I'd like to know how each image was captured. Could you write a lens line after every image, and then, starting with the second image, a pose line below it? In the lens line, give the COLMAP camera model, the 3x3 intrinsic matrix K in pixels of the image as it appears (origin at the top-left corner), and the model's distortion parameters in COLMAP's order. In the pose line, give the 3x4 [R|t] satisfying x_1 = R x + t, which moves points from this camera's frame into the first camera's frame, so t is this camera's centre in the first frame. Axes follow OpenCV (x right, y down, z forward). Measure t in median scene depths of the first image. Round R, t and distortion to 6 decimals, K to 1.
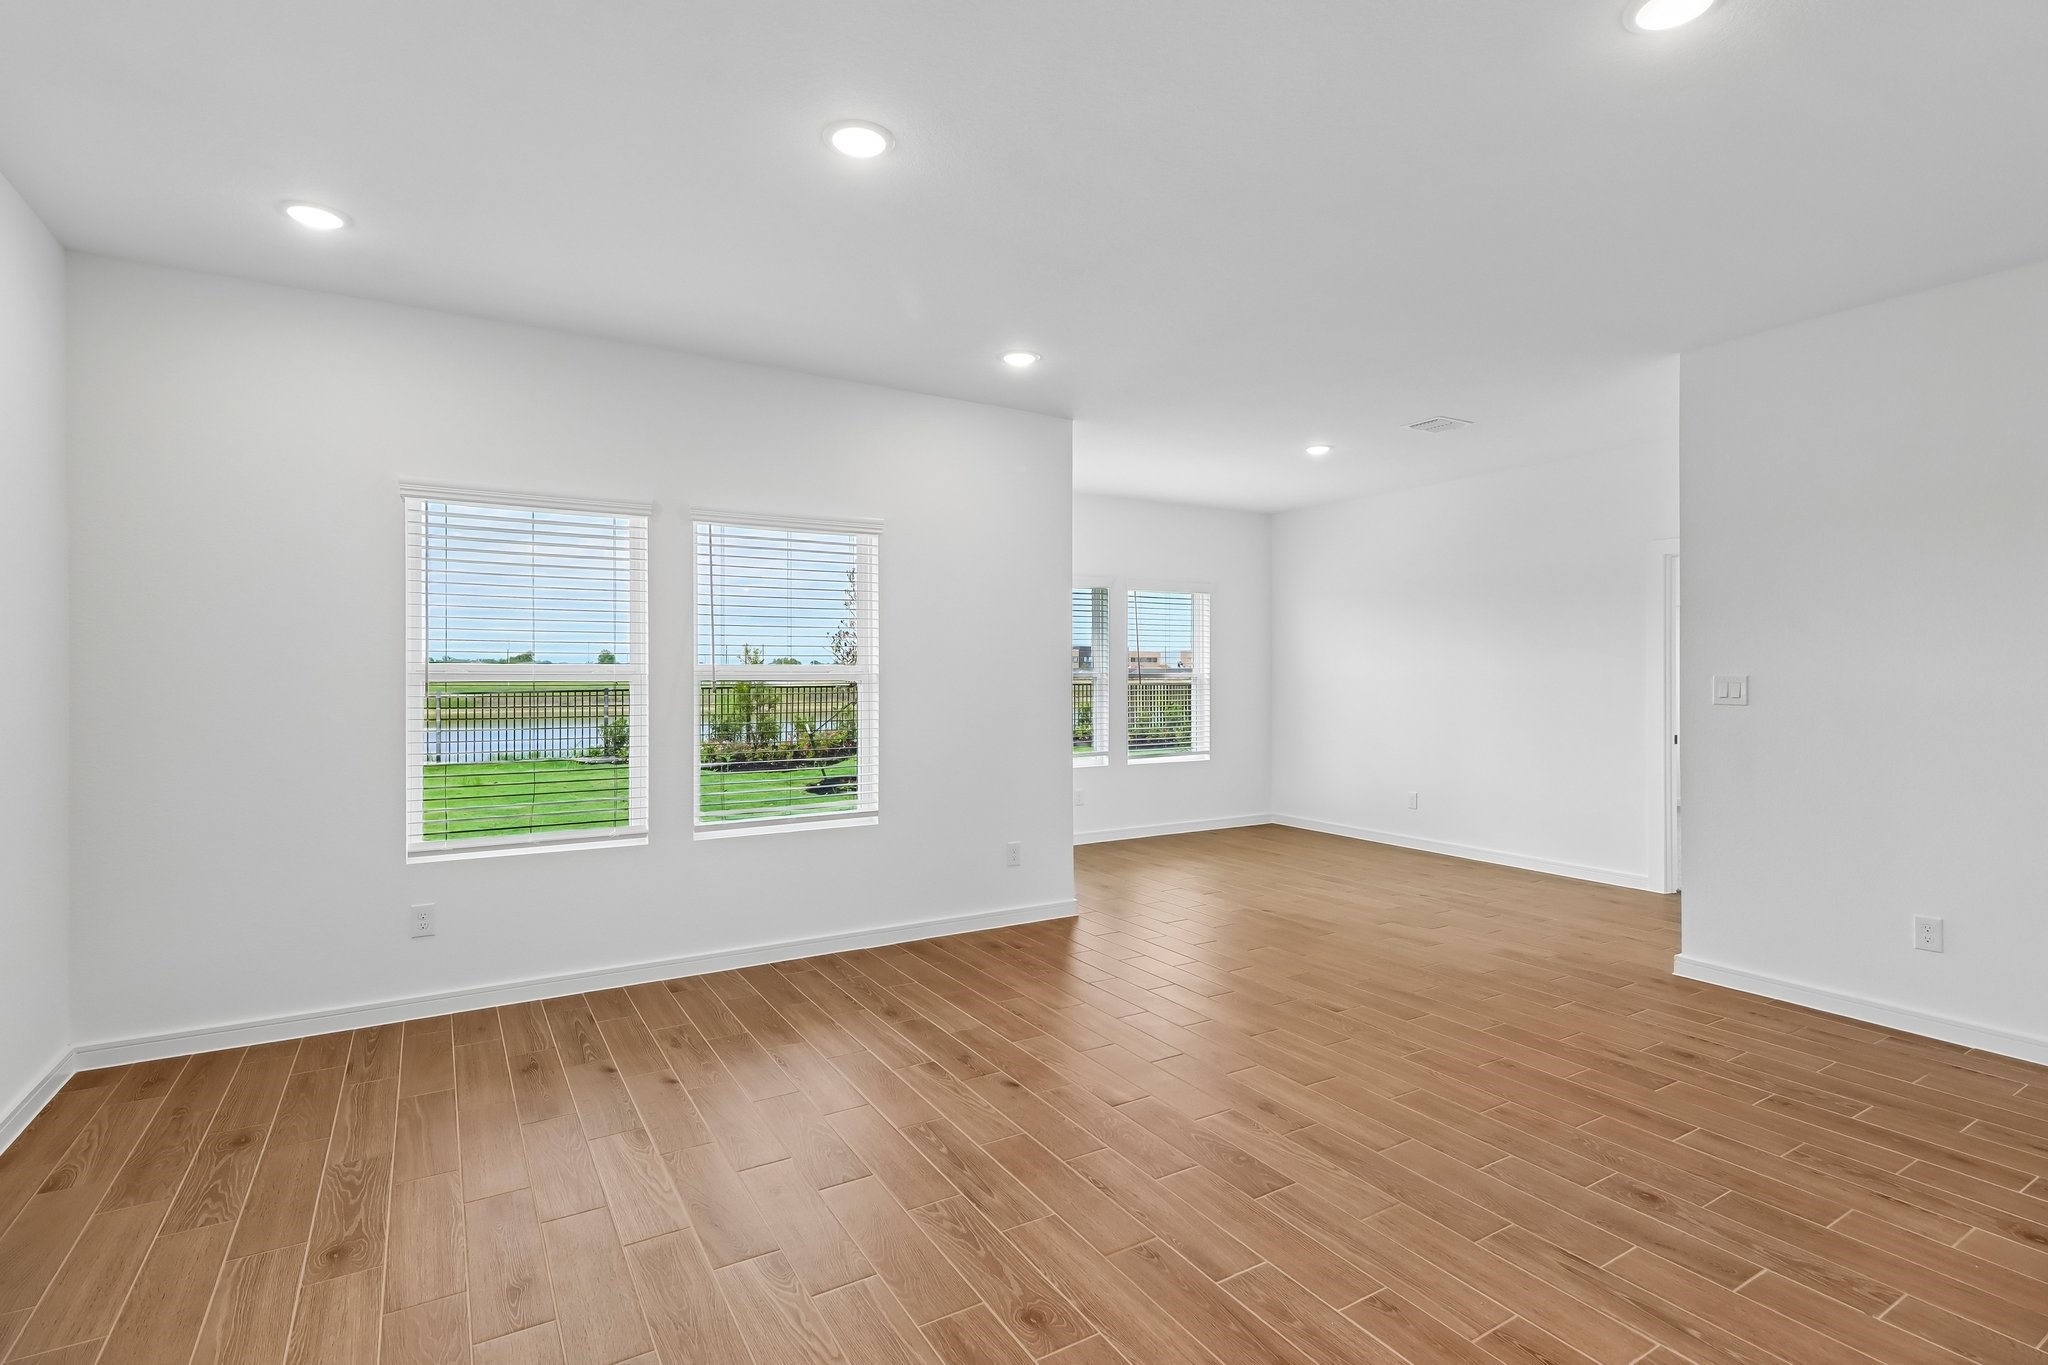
lens RADIAL K [[967.7, 0, 1008.0], [0, 967.7, 671.5], [0, 0, 1]] dist [0.017913, -0.011529]
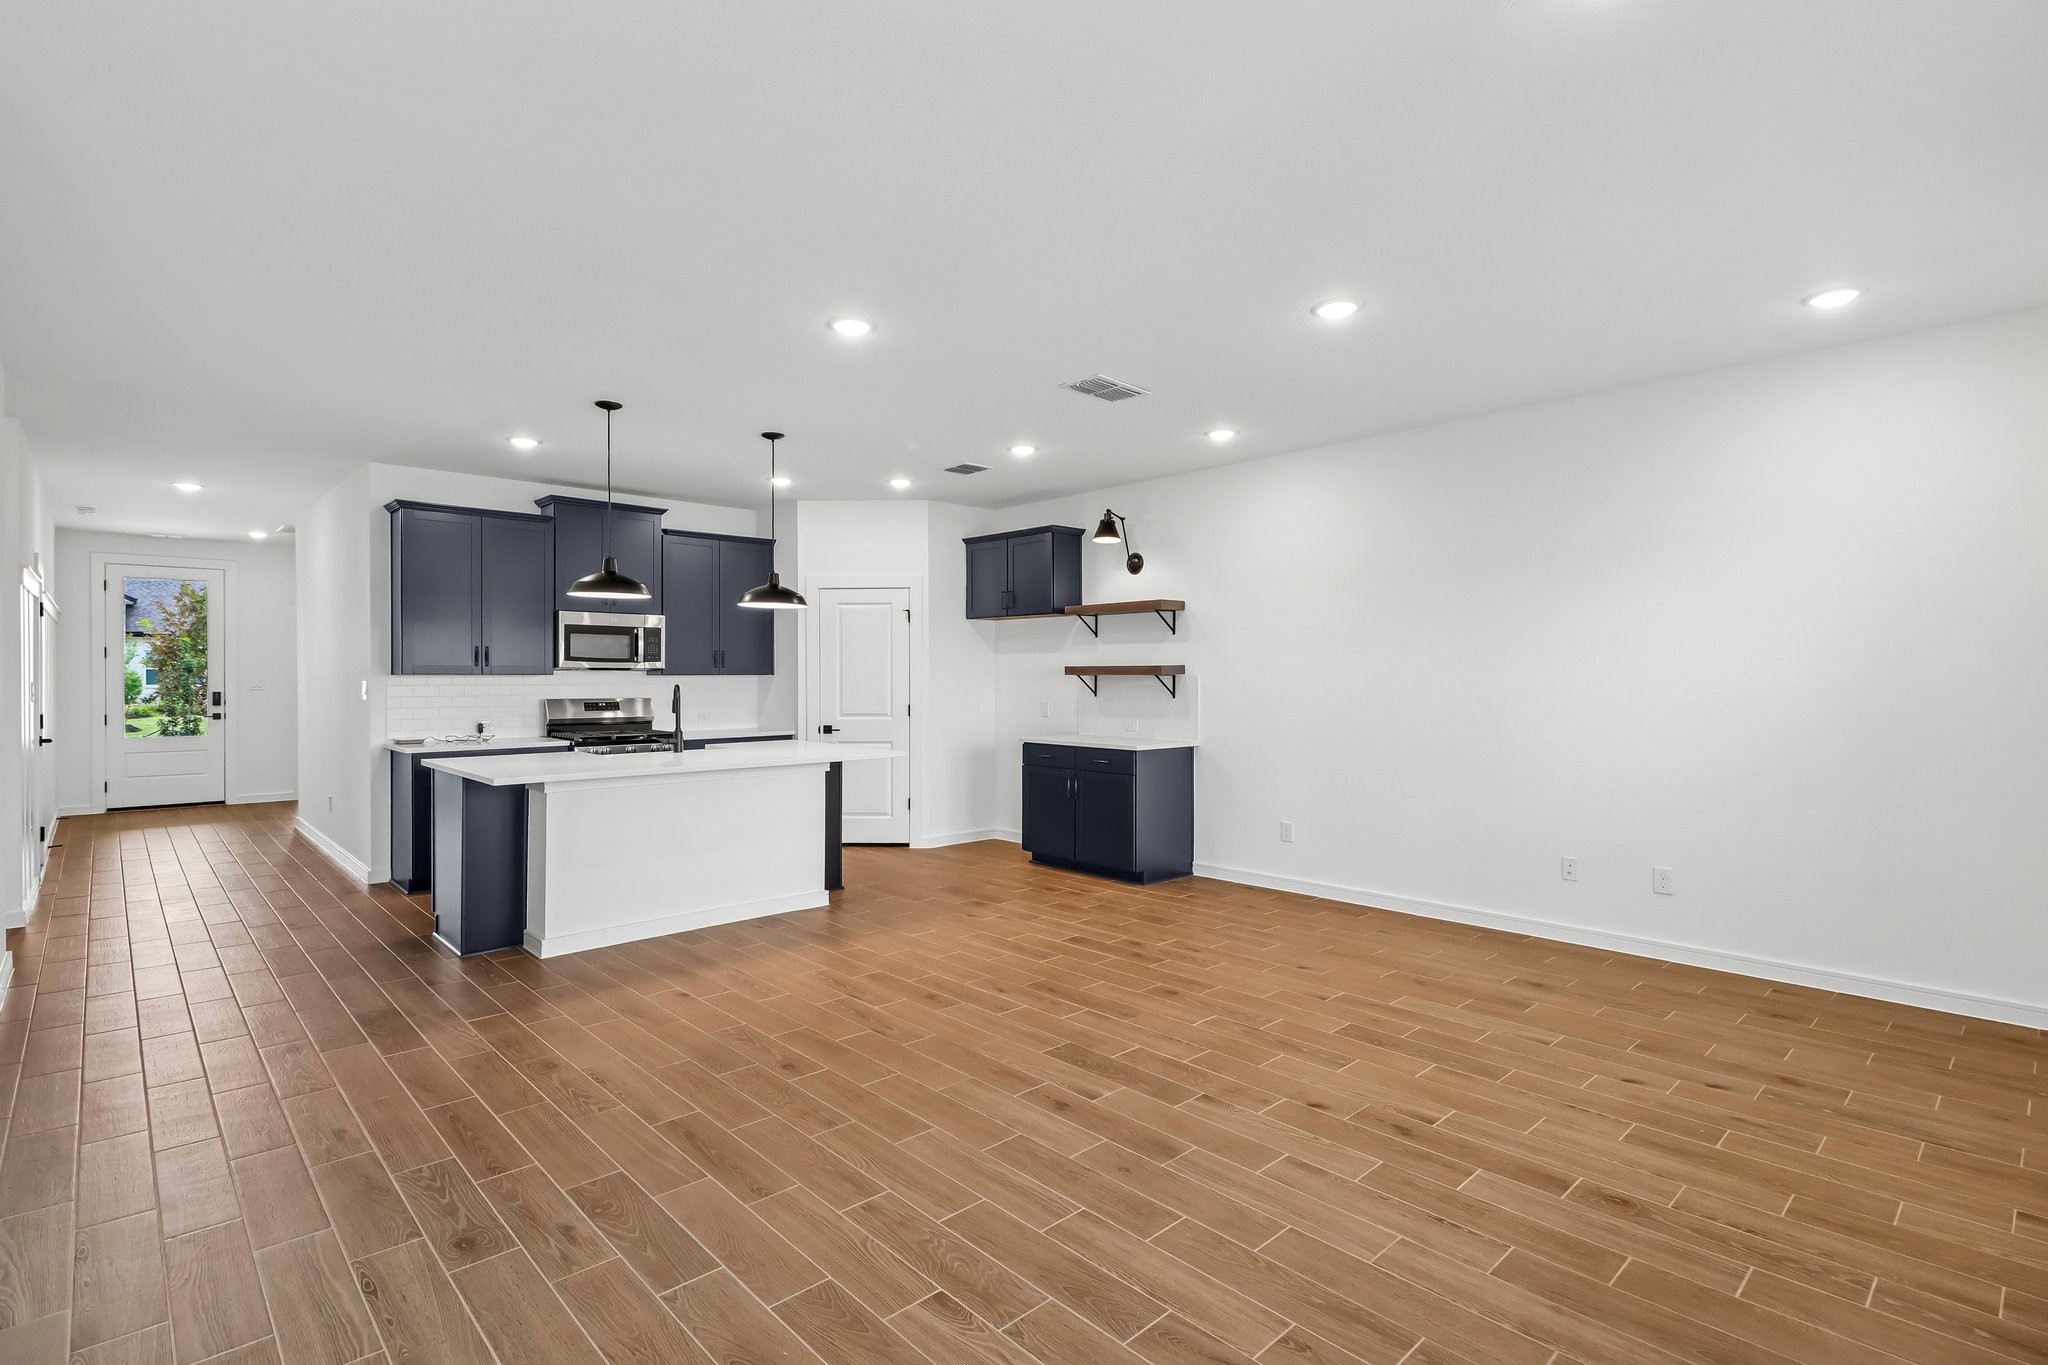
lens RADIAL K [[967.7, 0, 1009.1], [0, 967.7, 673.7], [0, 0, 1]] dist [0.017913, -0.011529]
pose [[-0.978636, -0.000457, -0.205600, 0.421015], [-0.000144, 0.999999, -0.001538, -0.001481], [0.205600, -0.001476, -0.978635, 1.577803]]
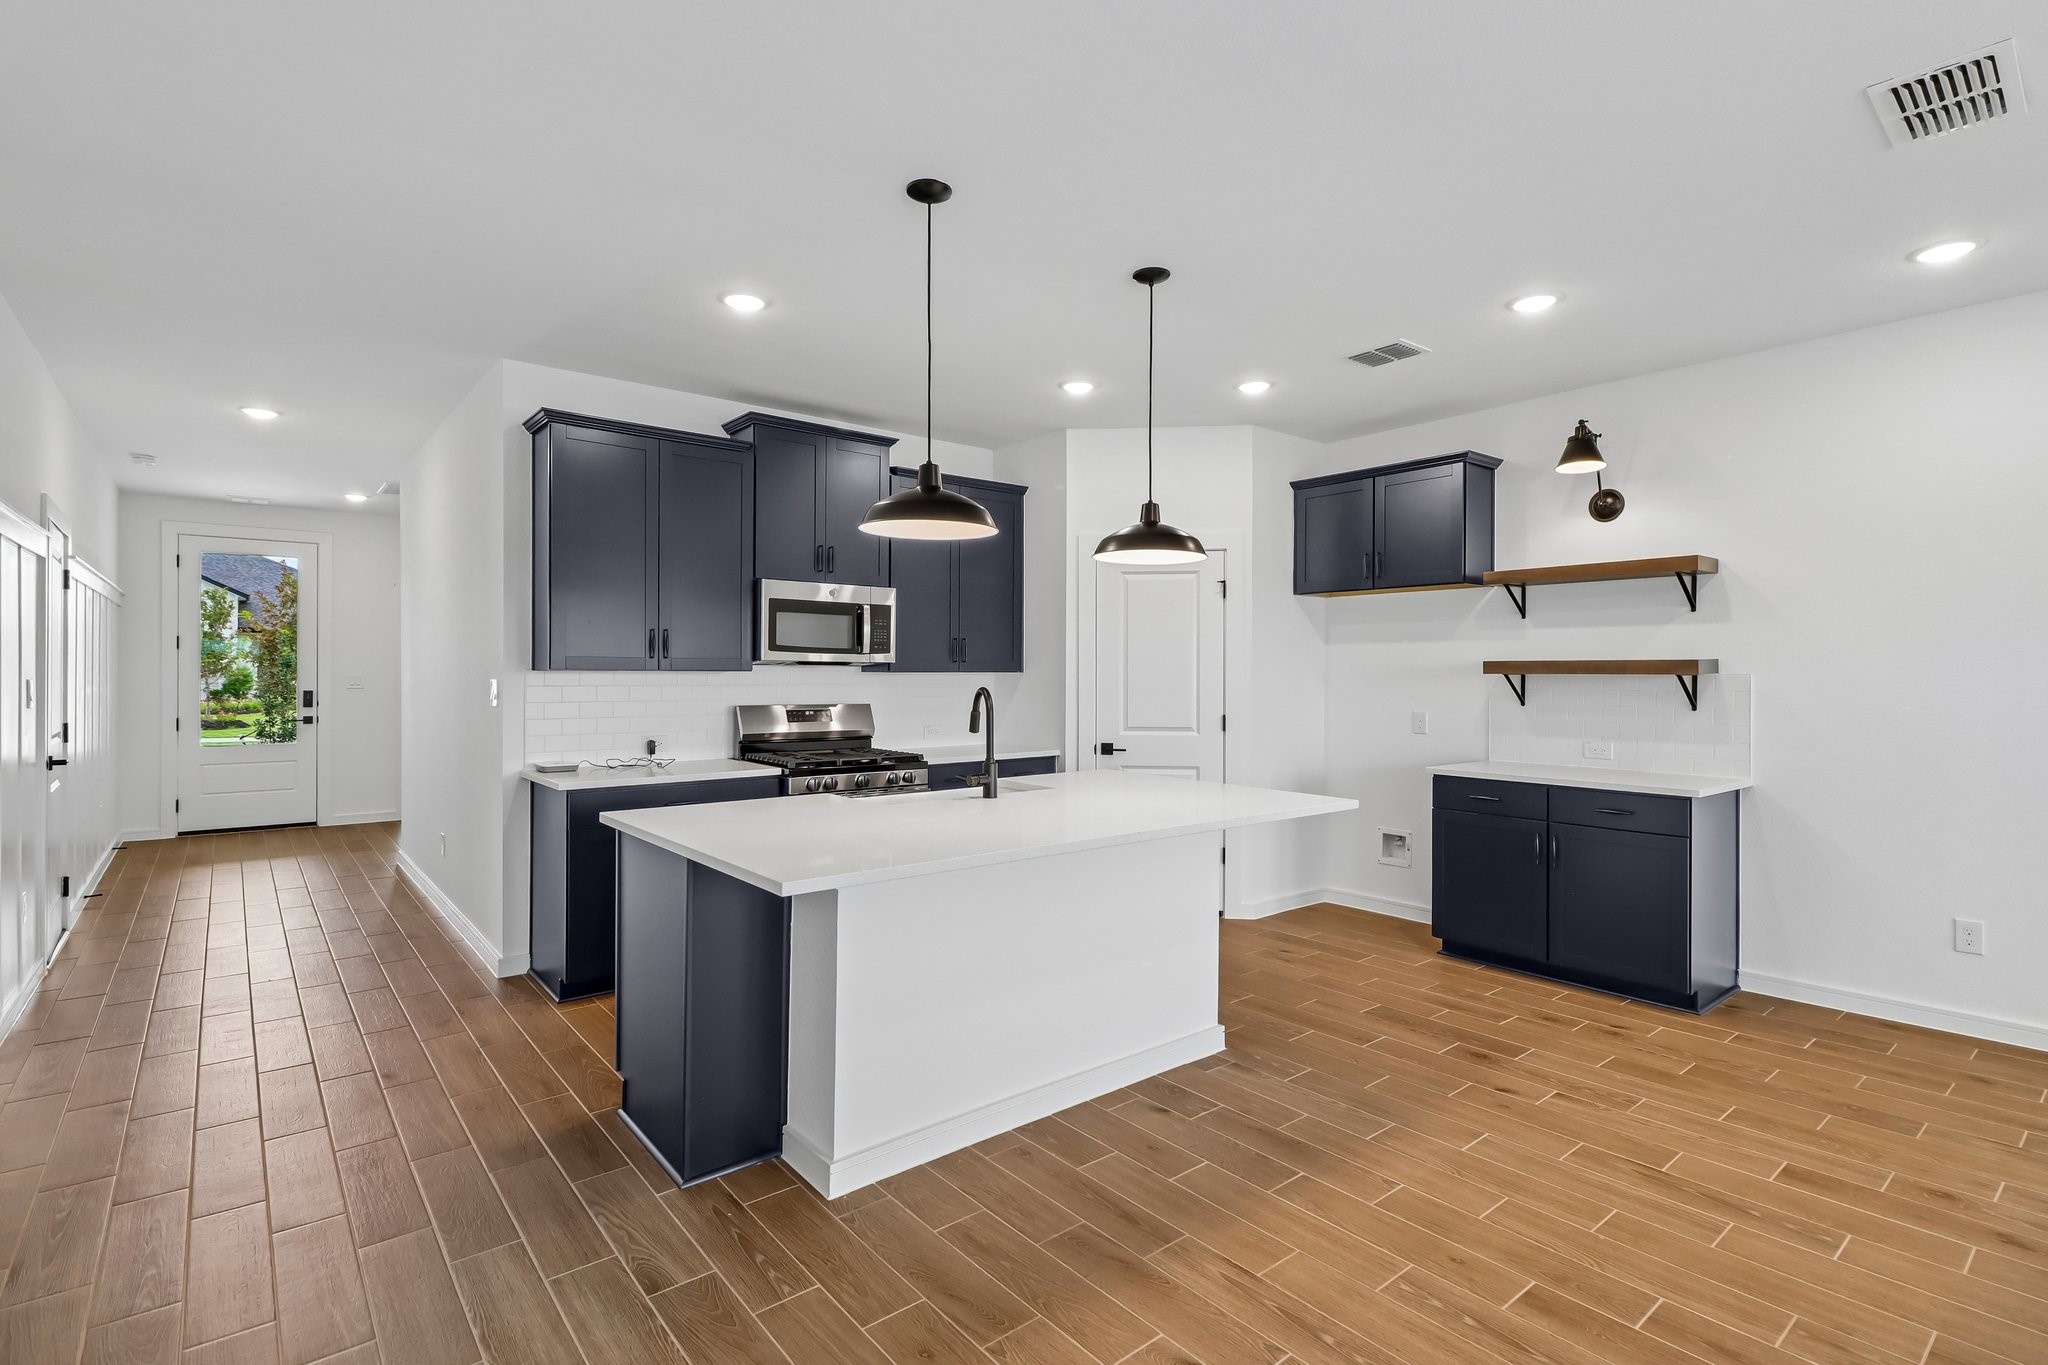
lens RADIAL K [[967.7, 0, 1013.4], [0, 967.7, 669.9], [0, 0, 1]] dist [0.017913, -0.011529]
pose [[-0.990574, -0.003730, -0.136930, 0.718329], [-0.003334, 0.999990, -0.003127, -0.001063], [0.136940, -0.002641, -0.990576, 0.918460]]
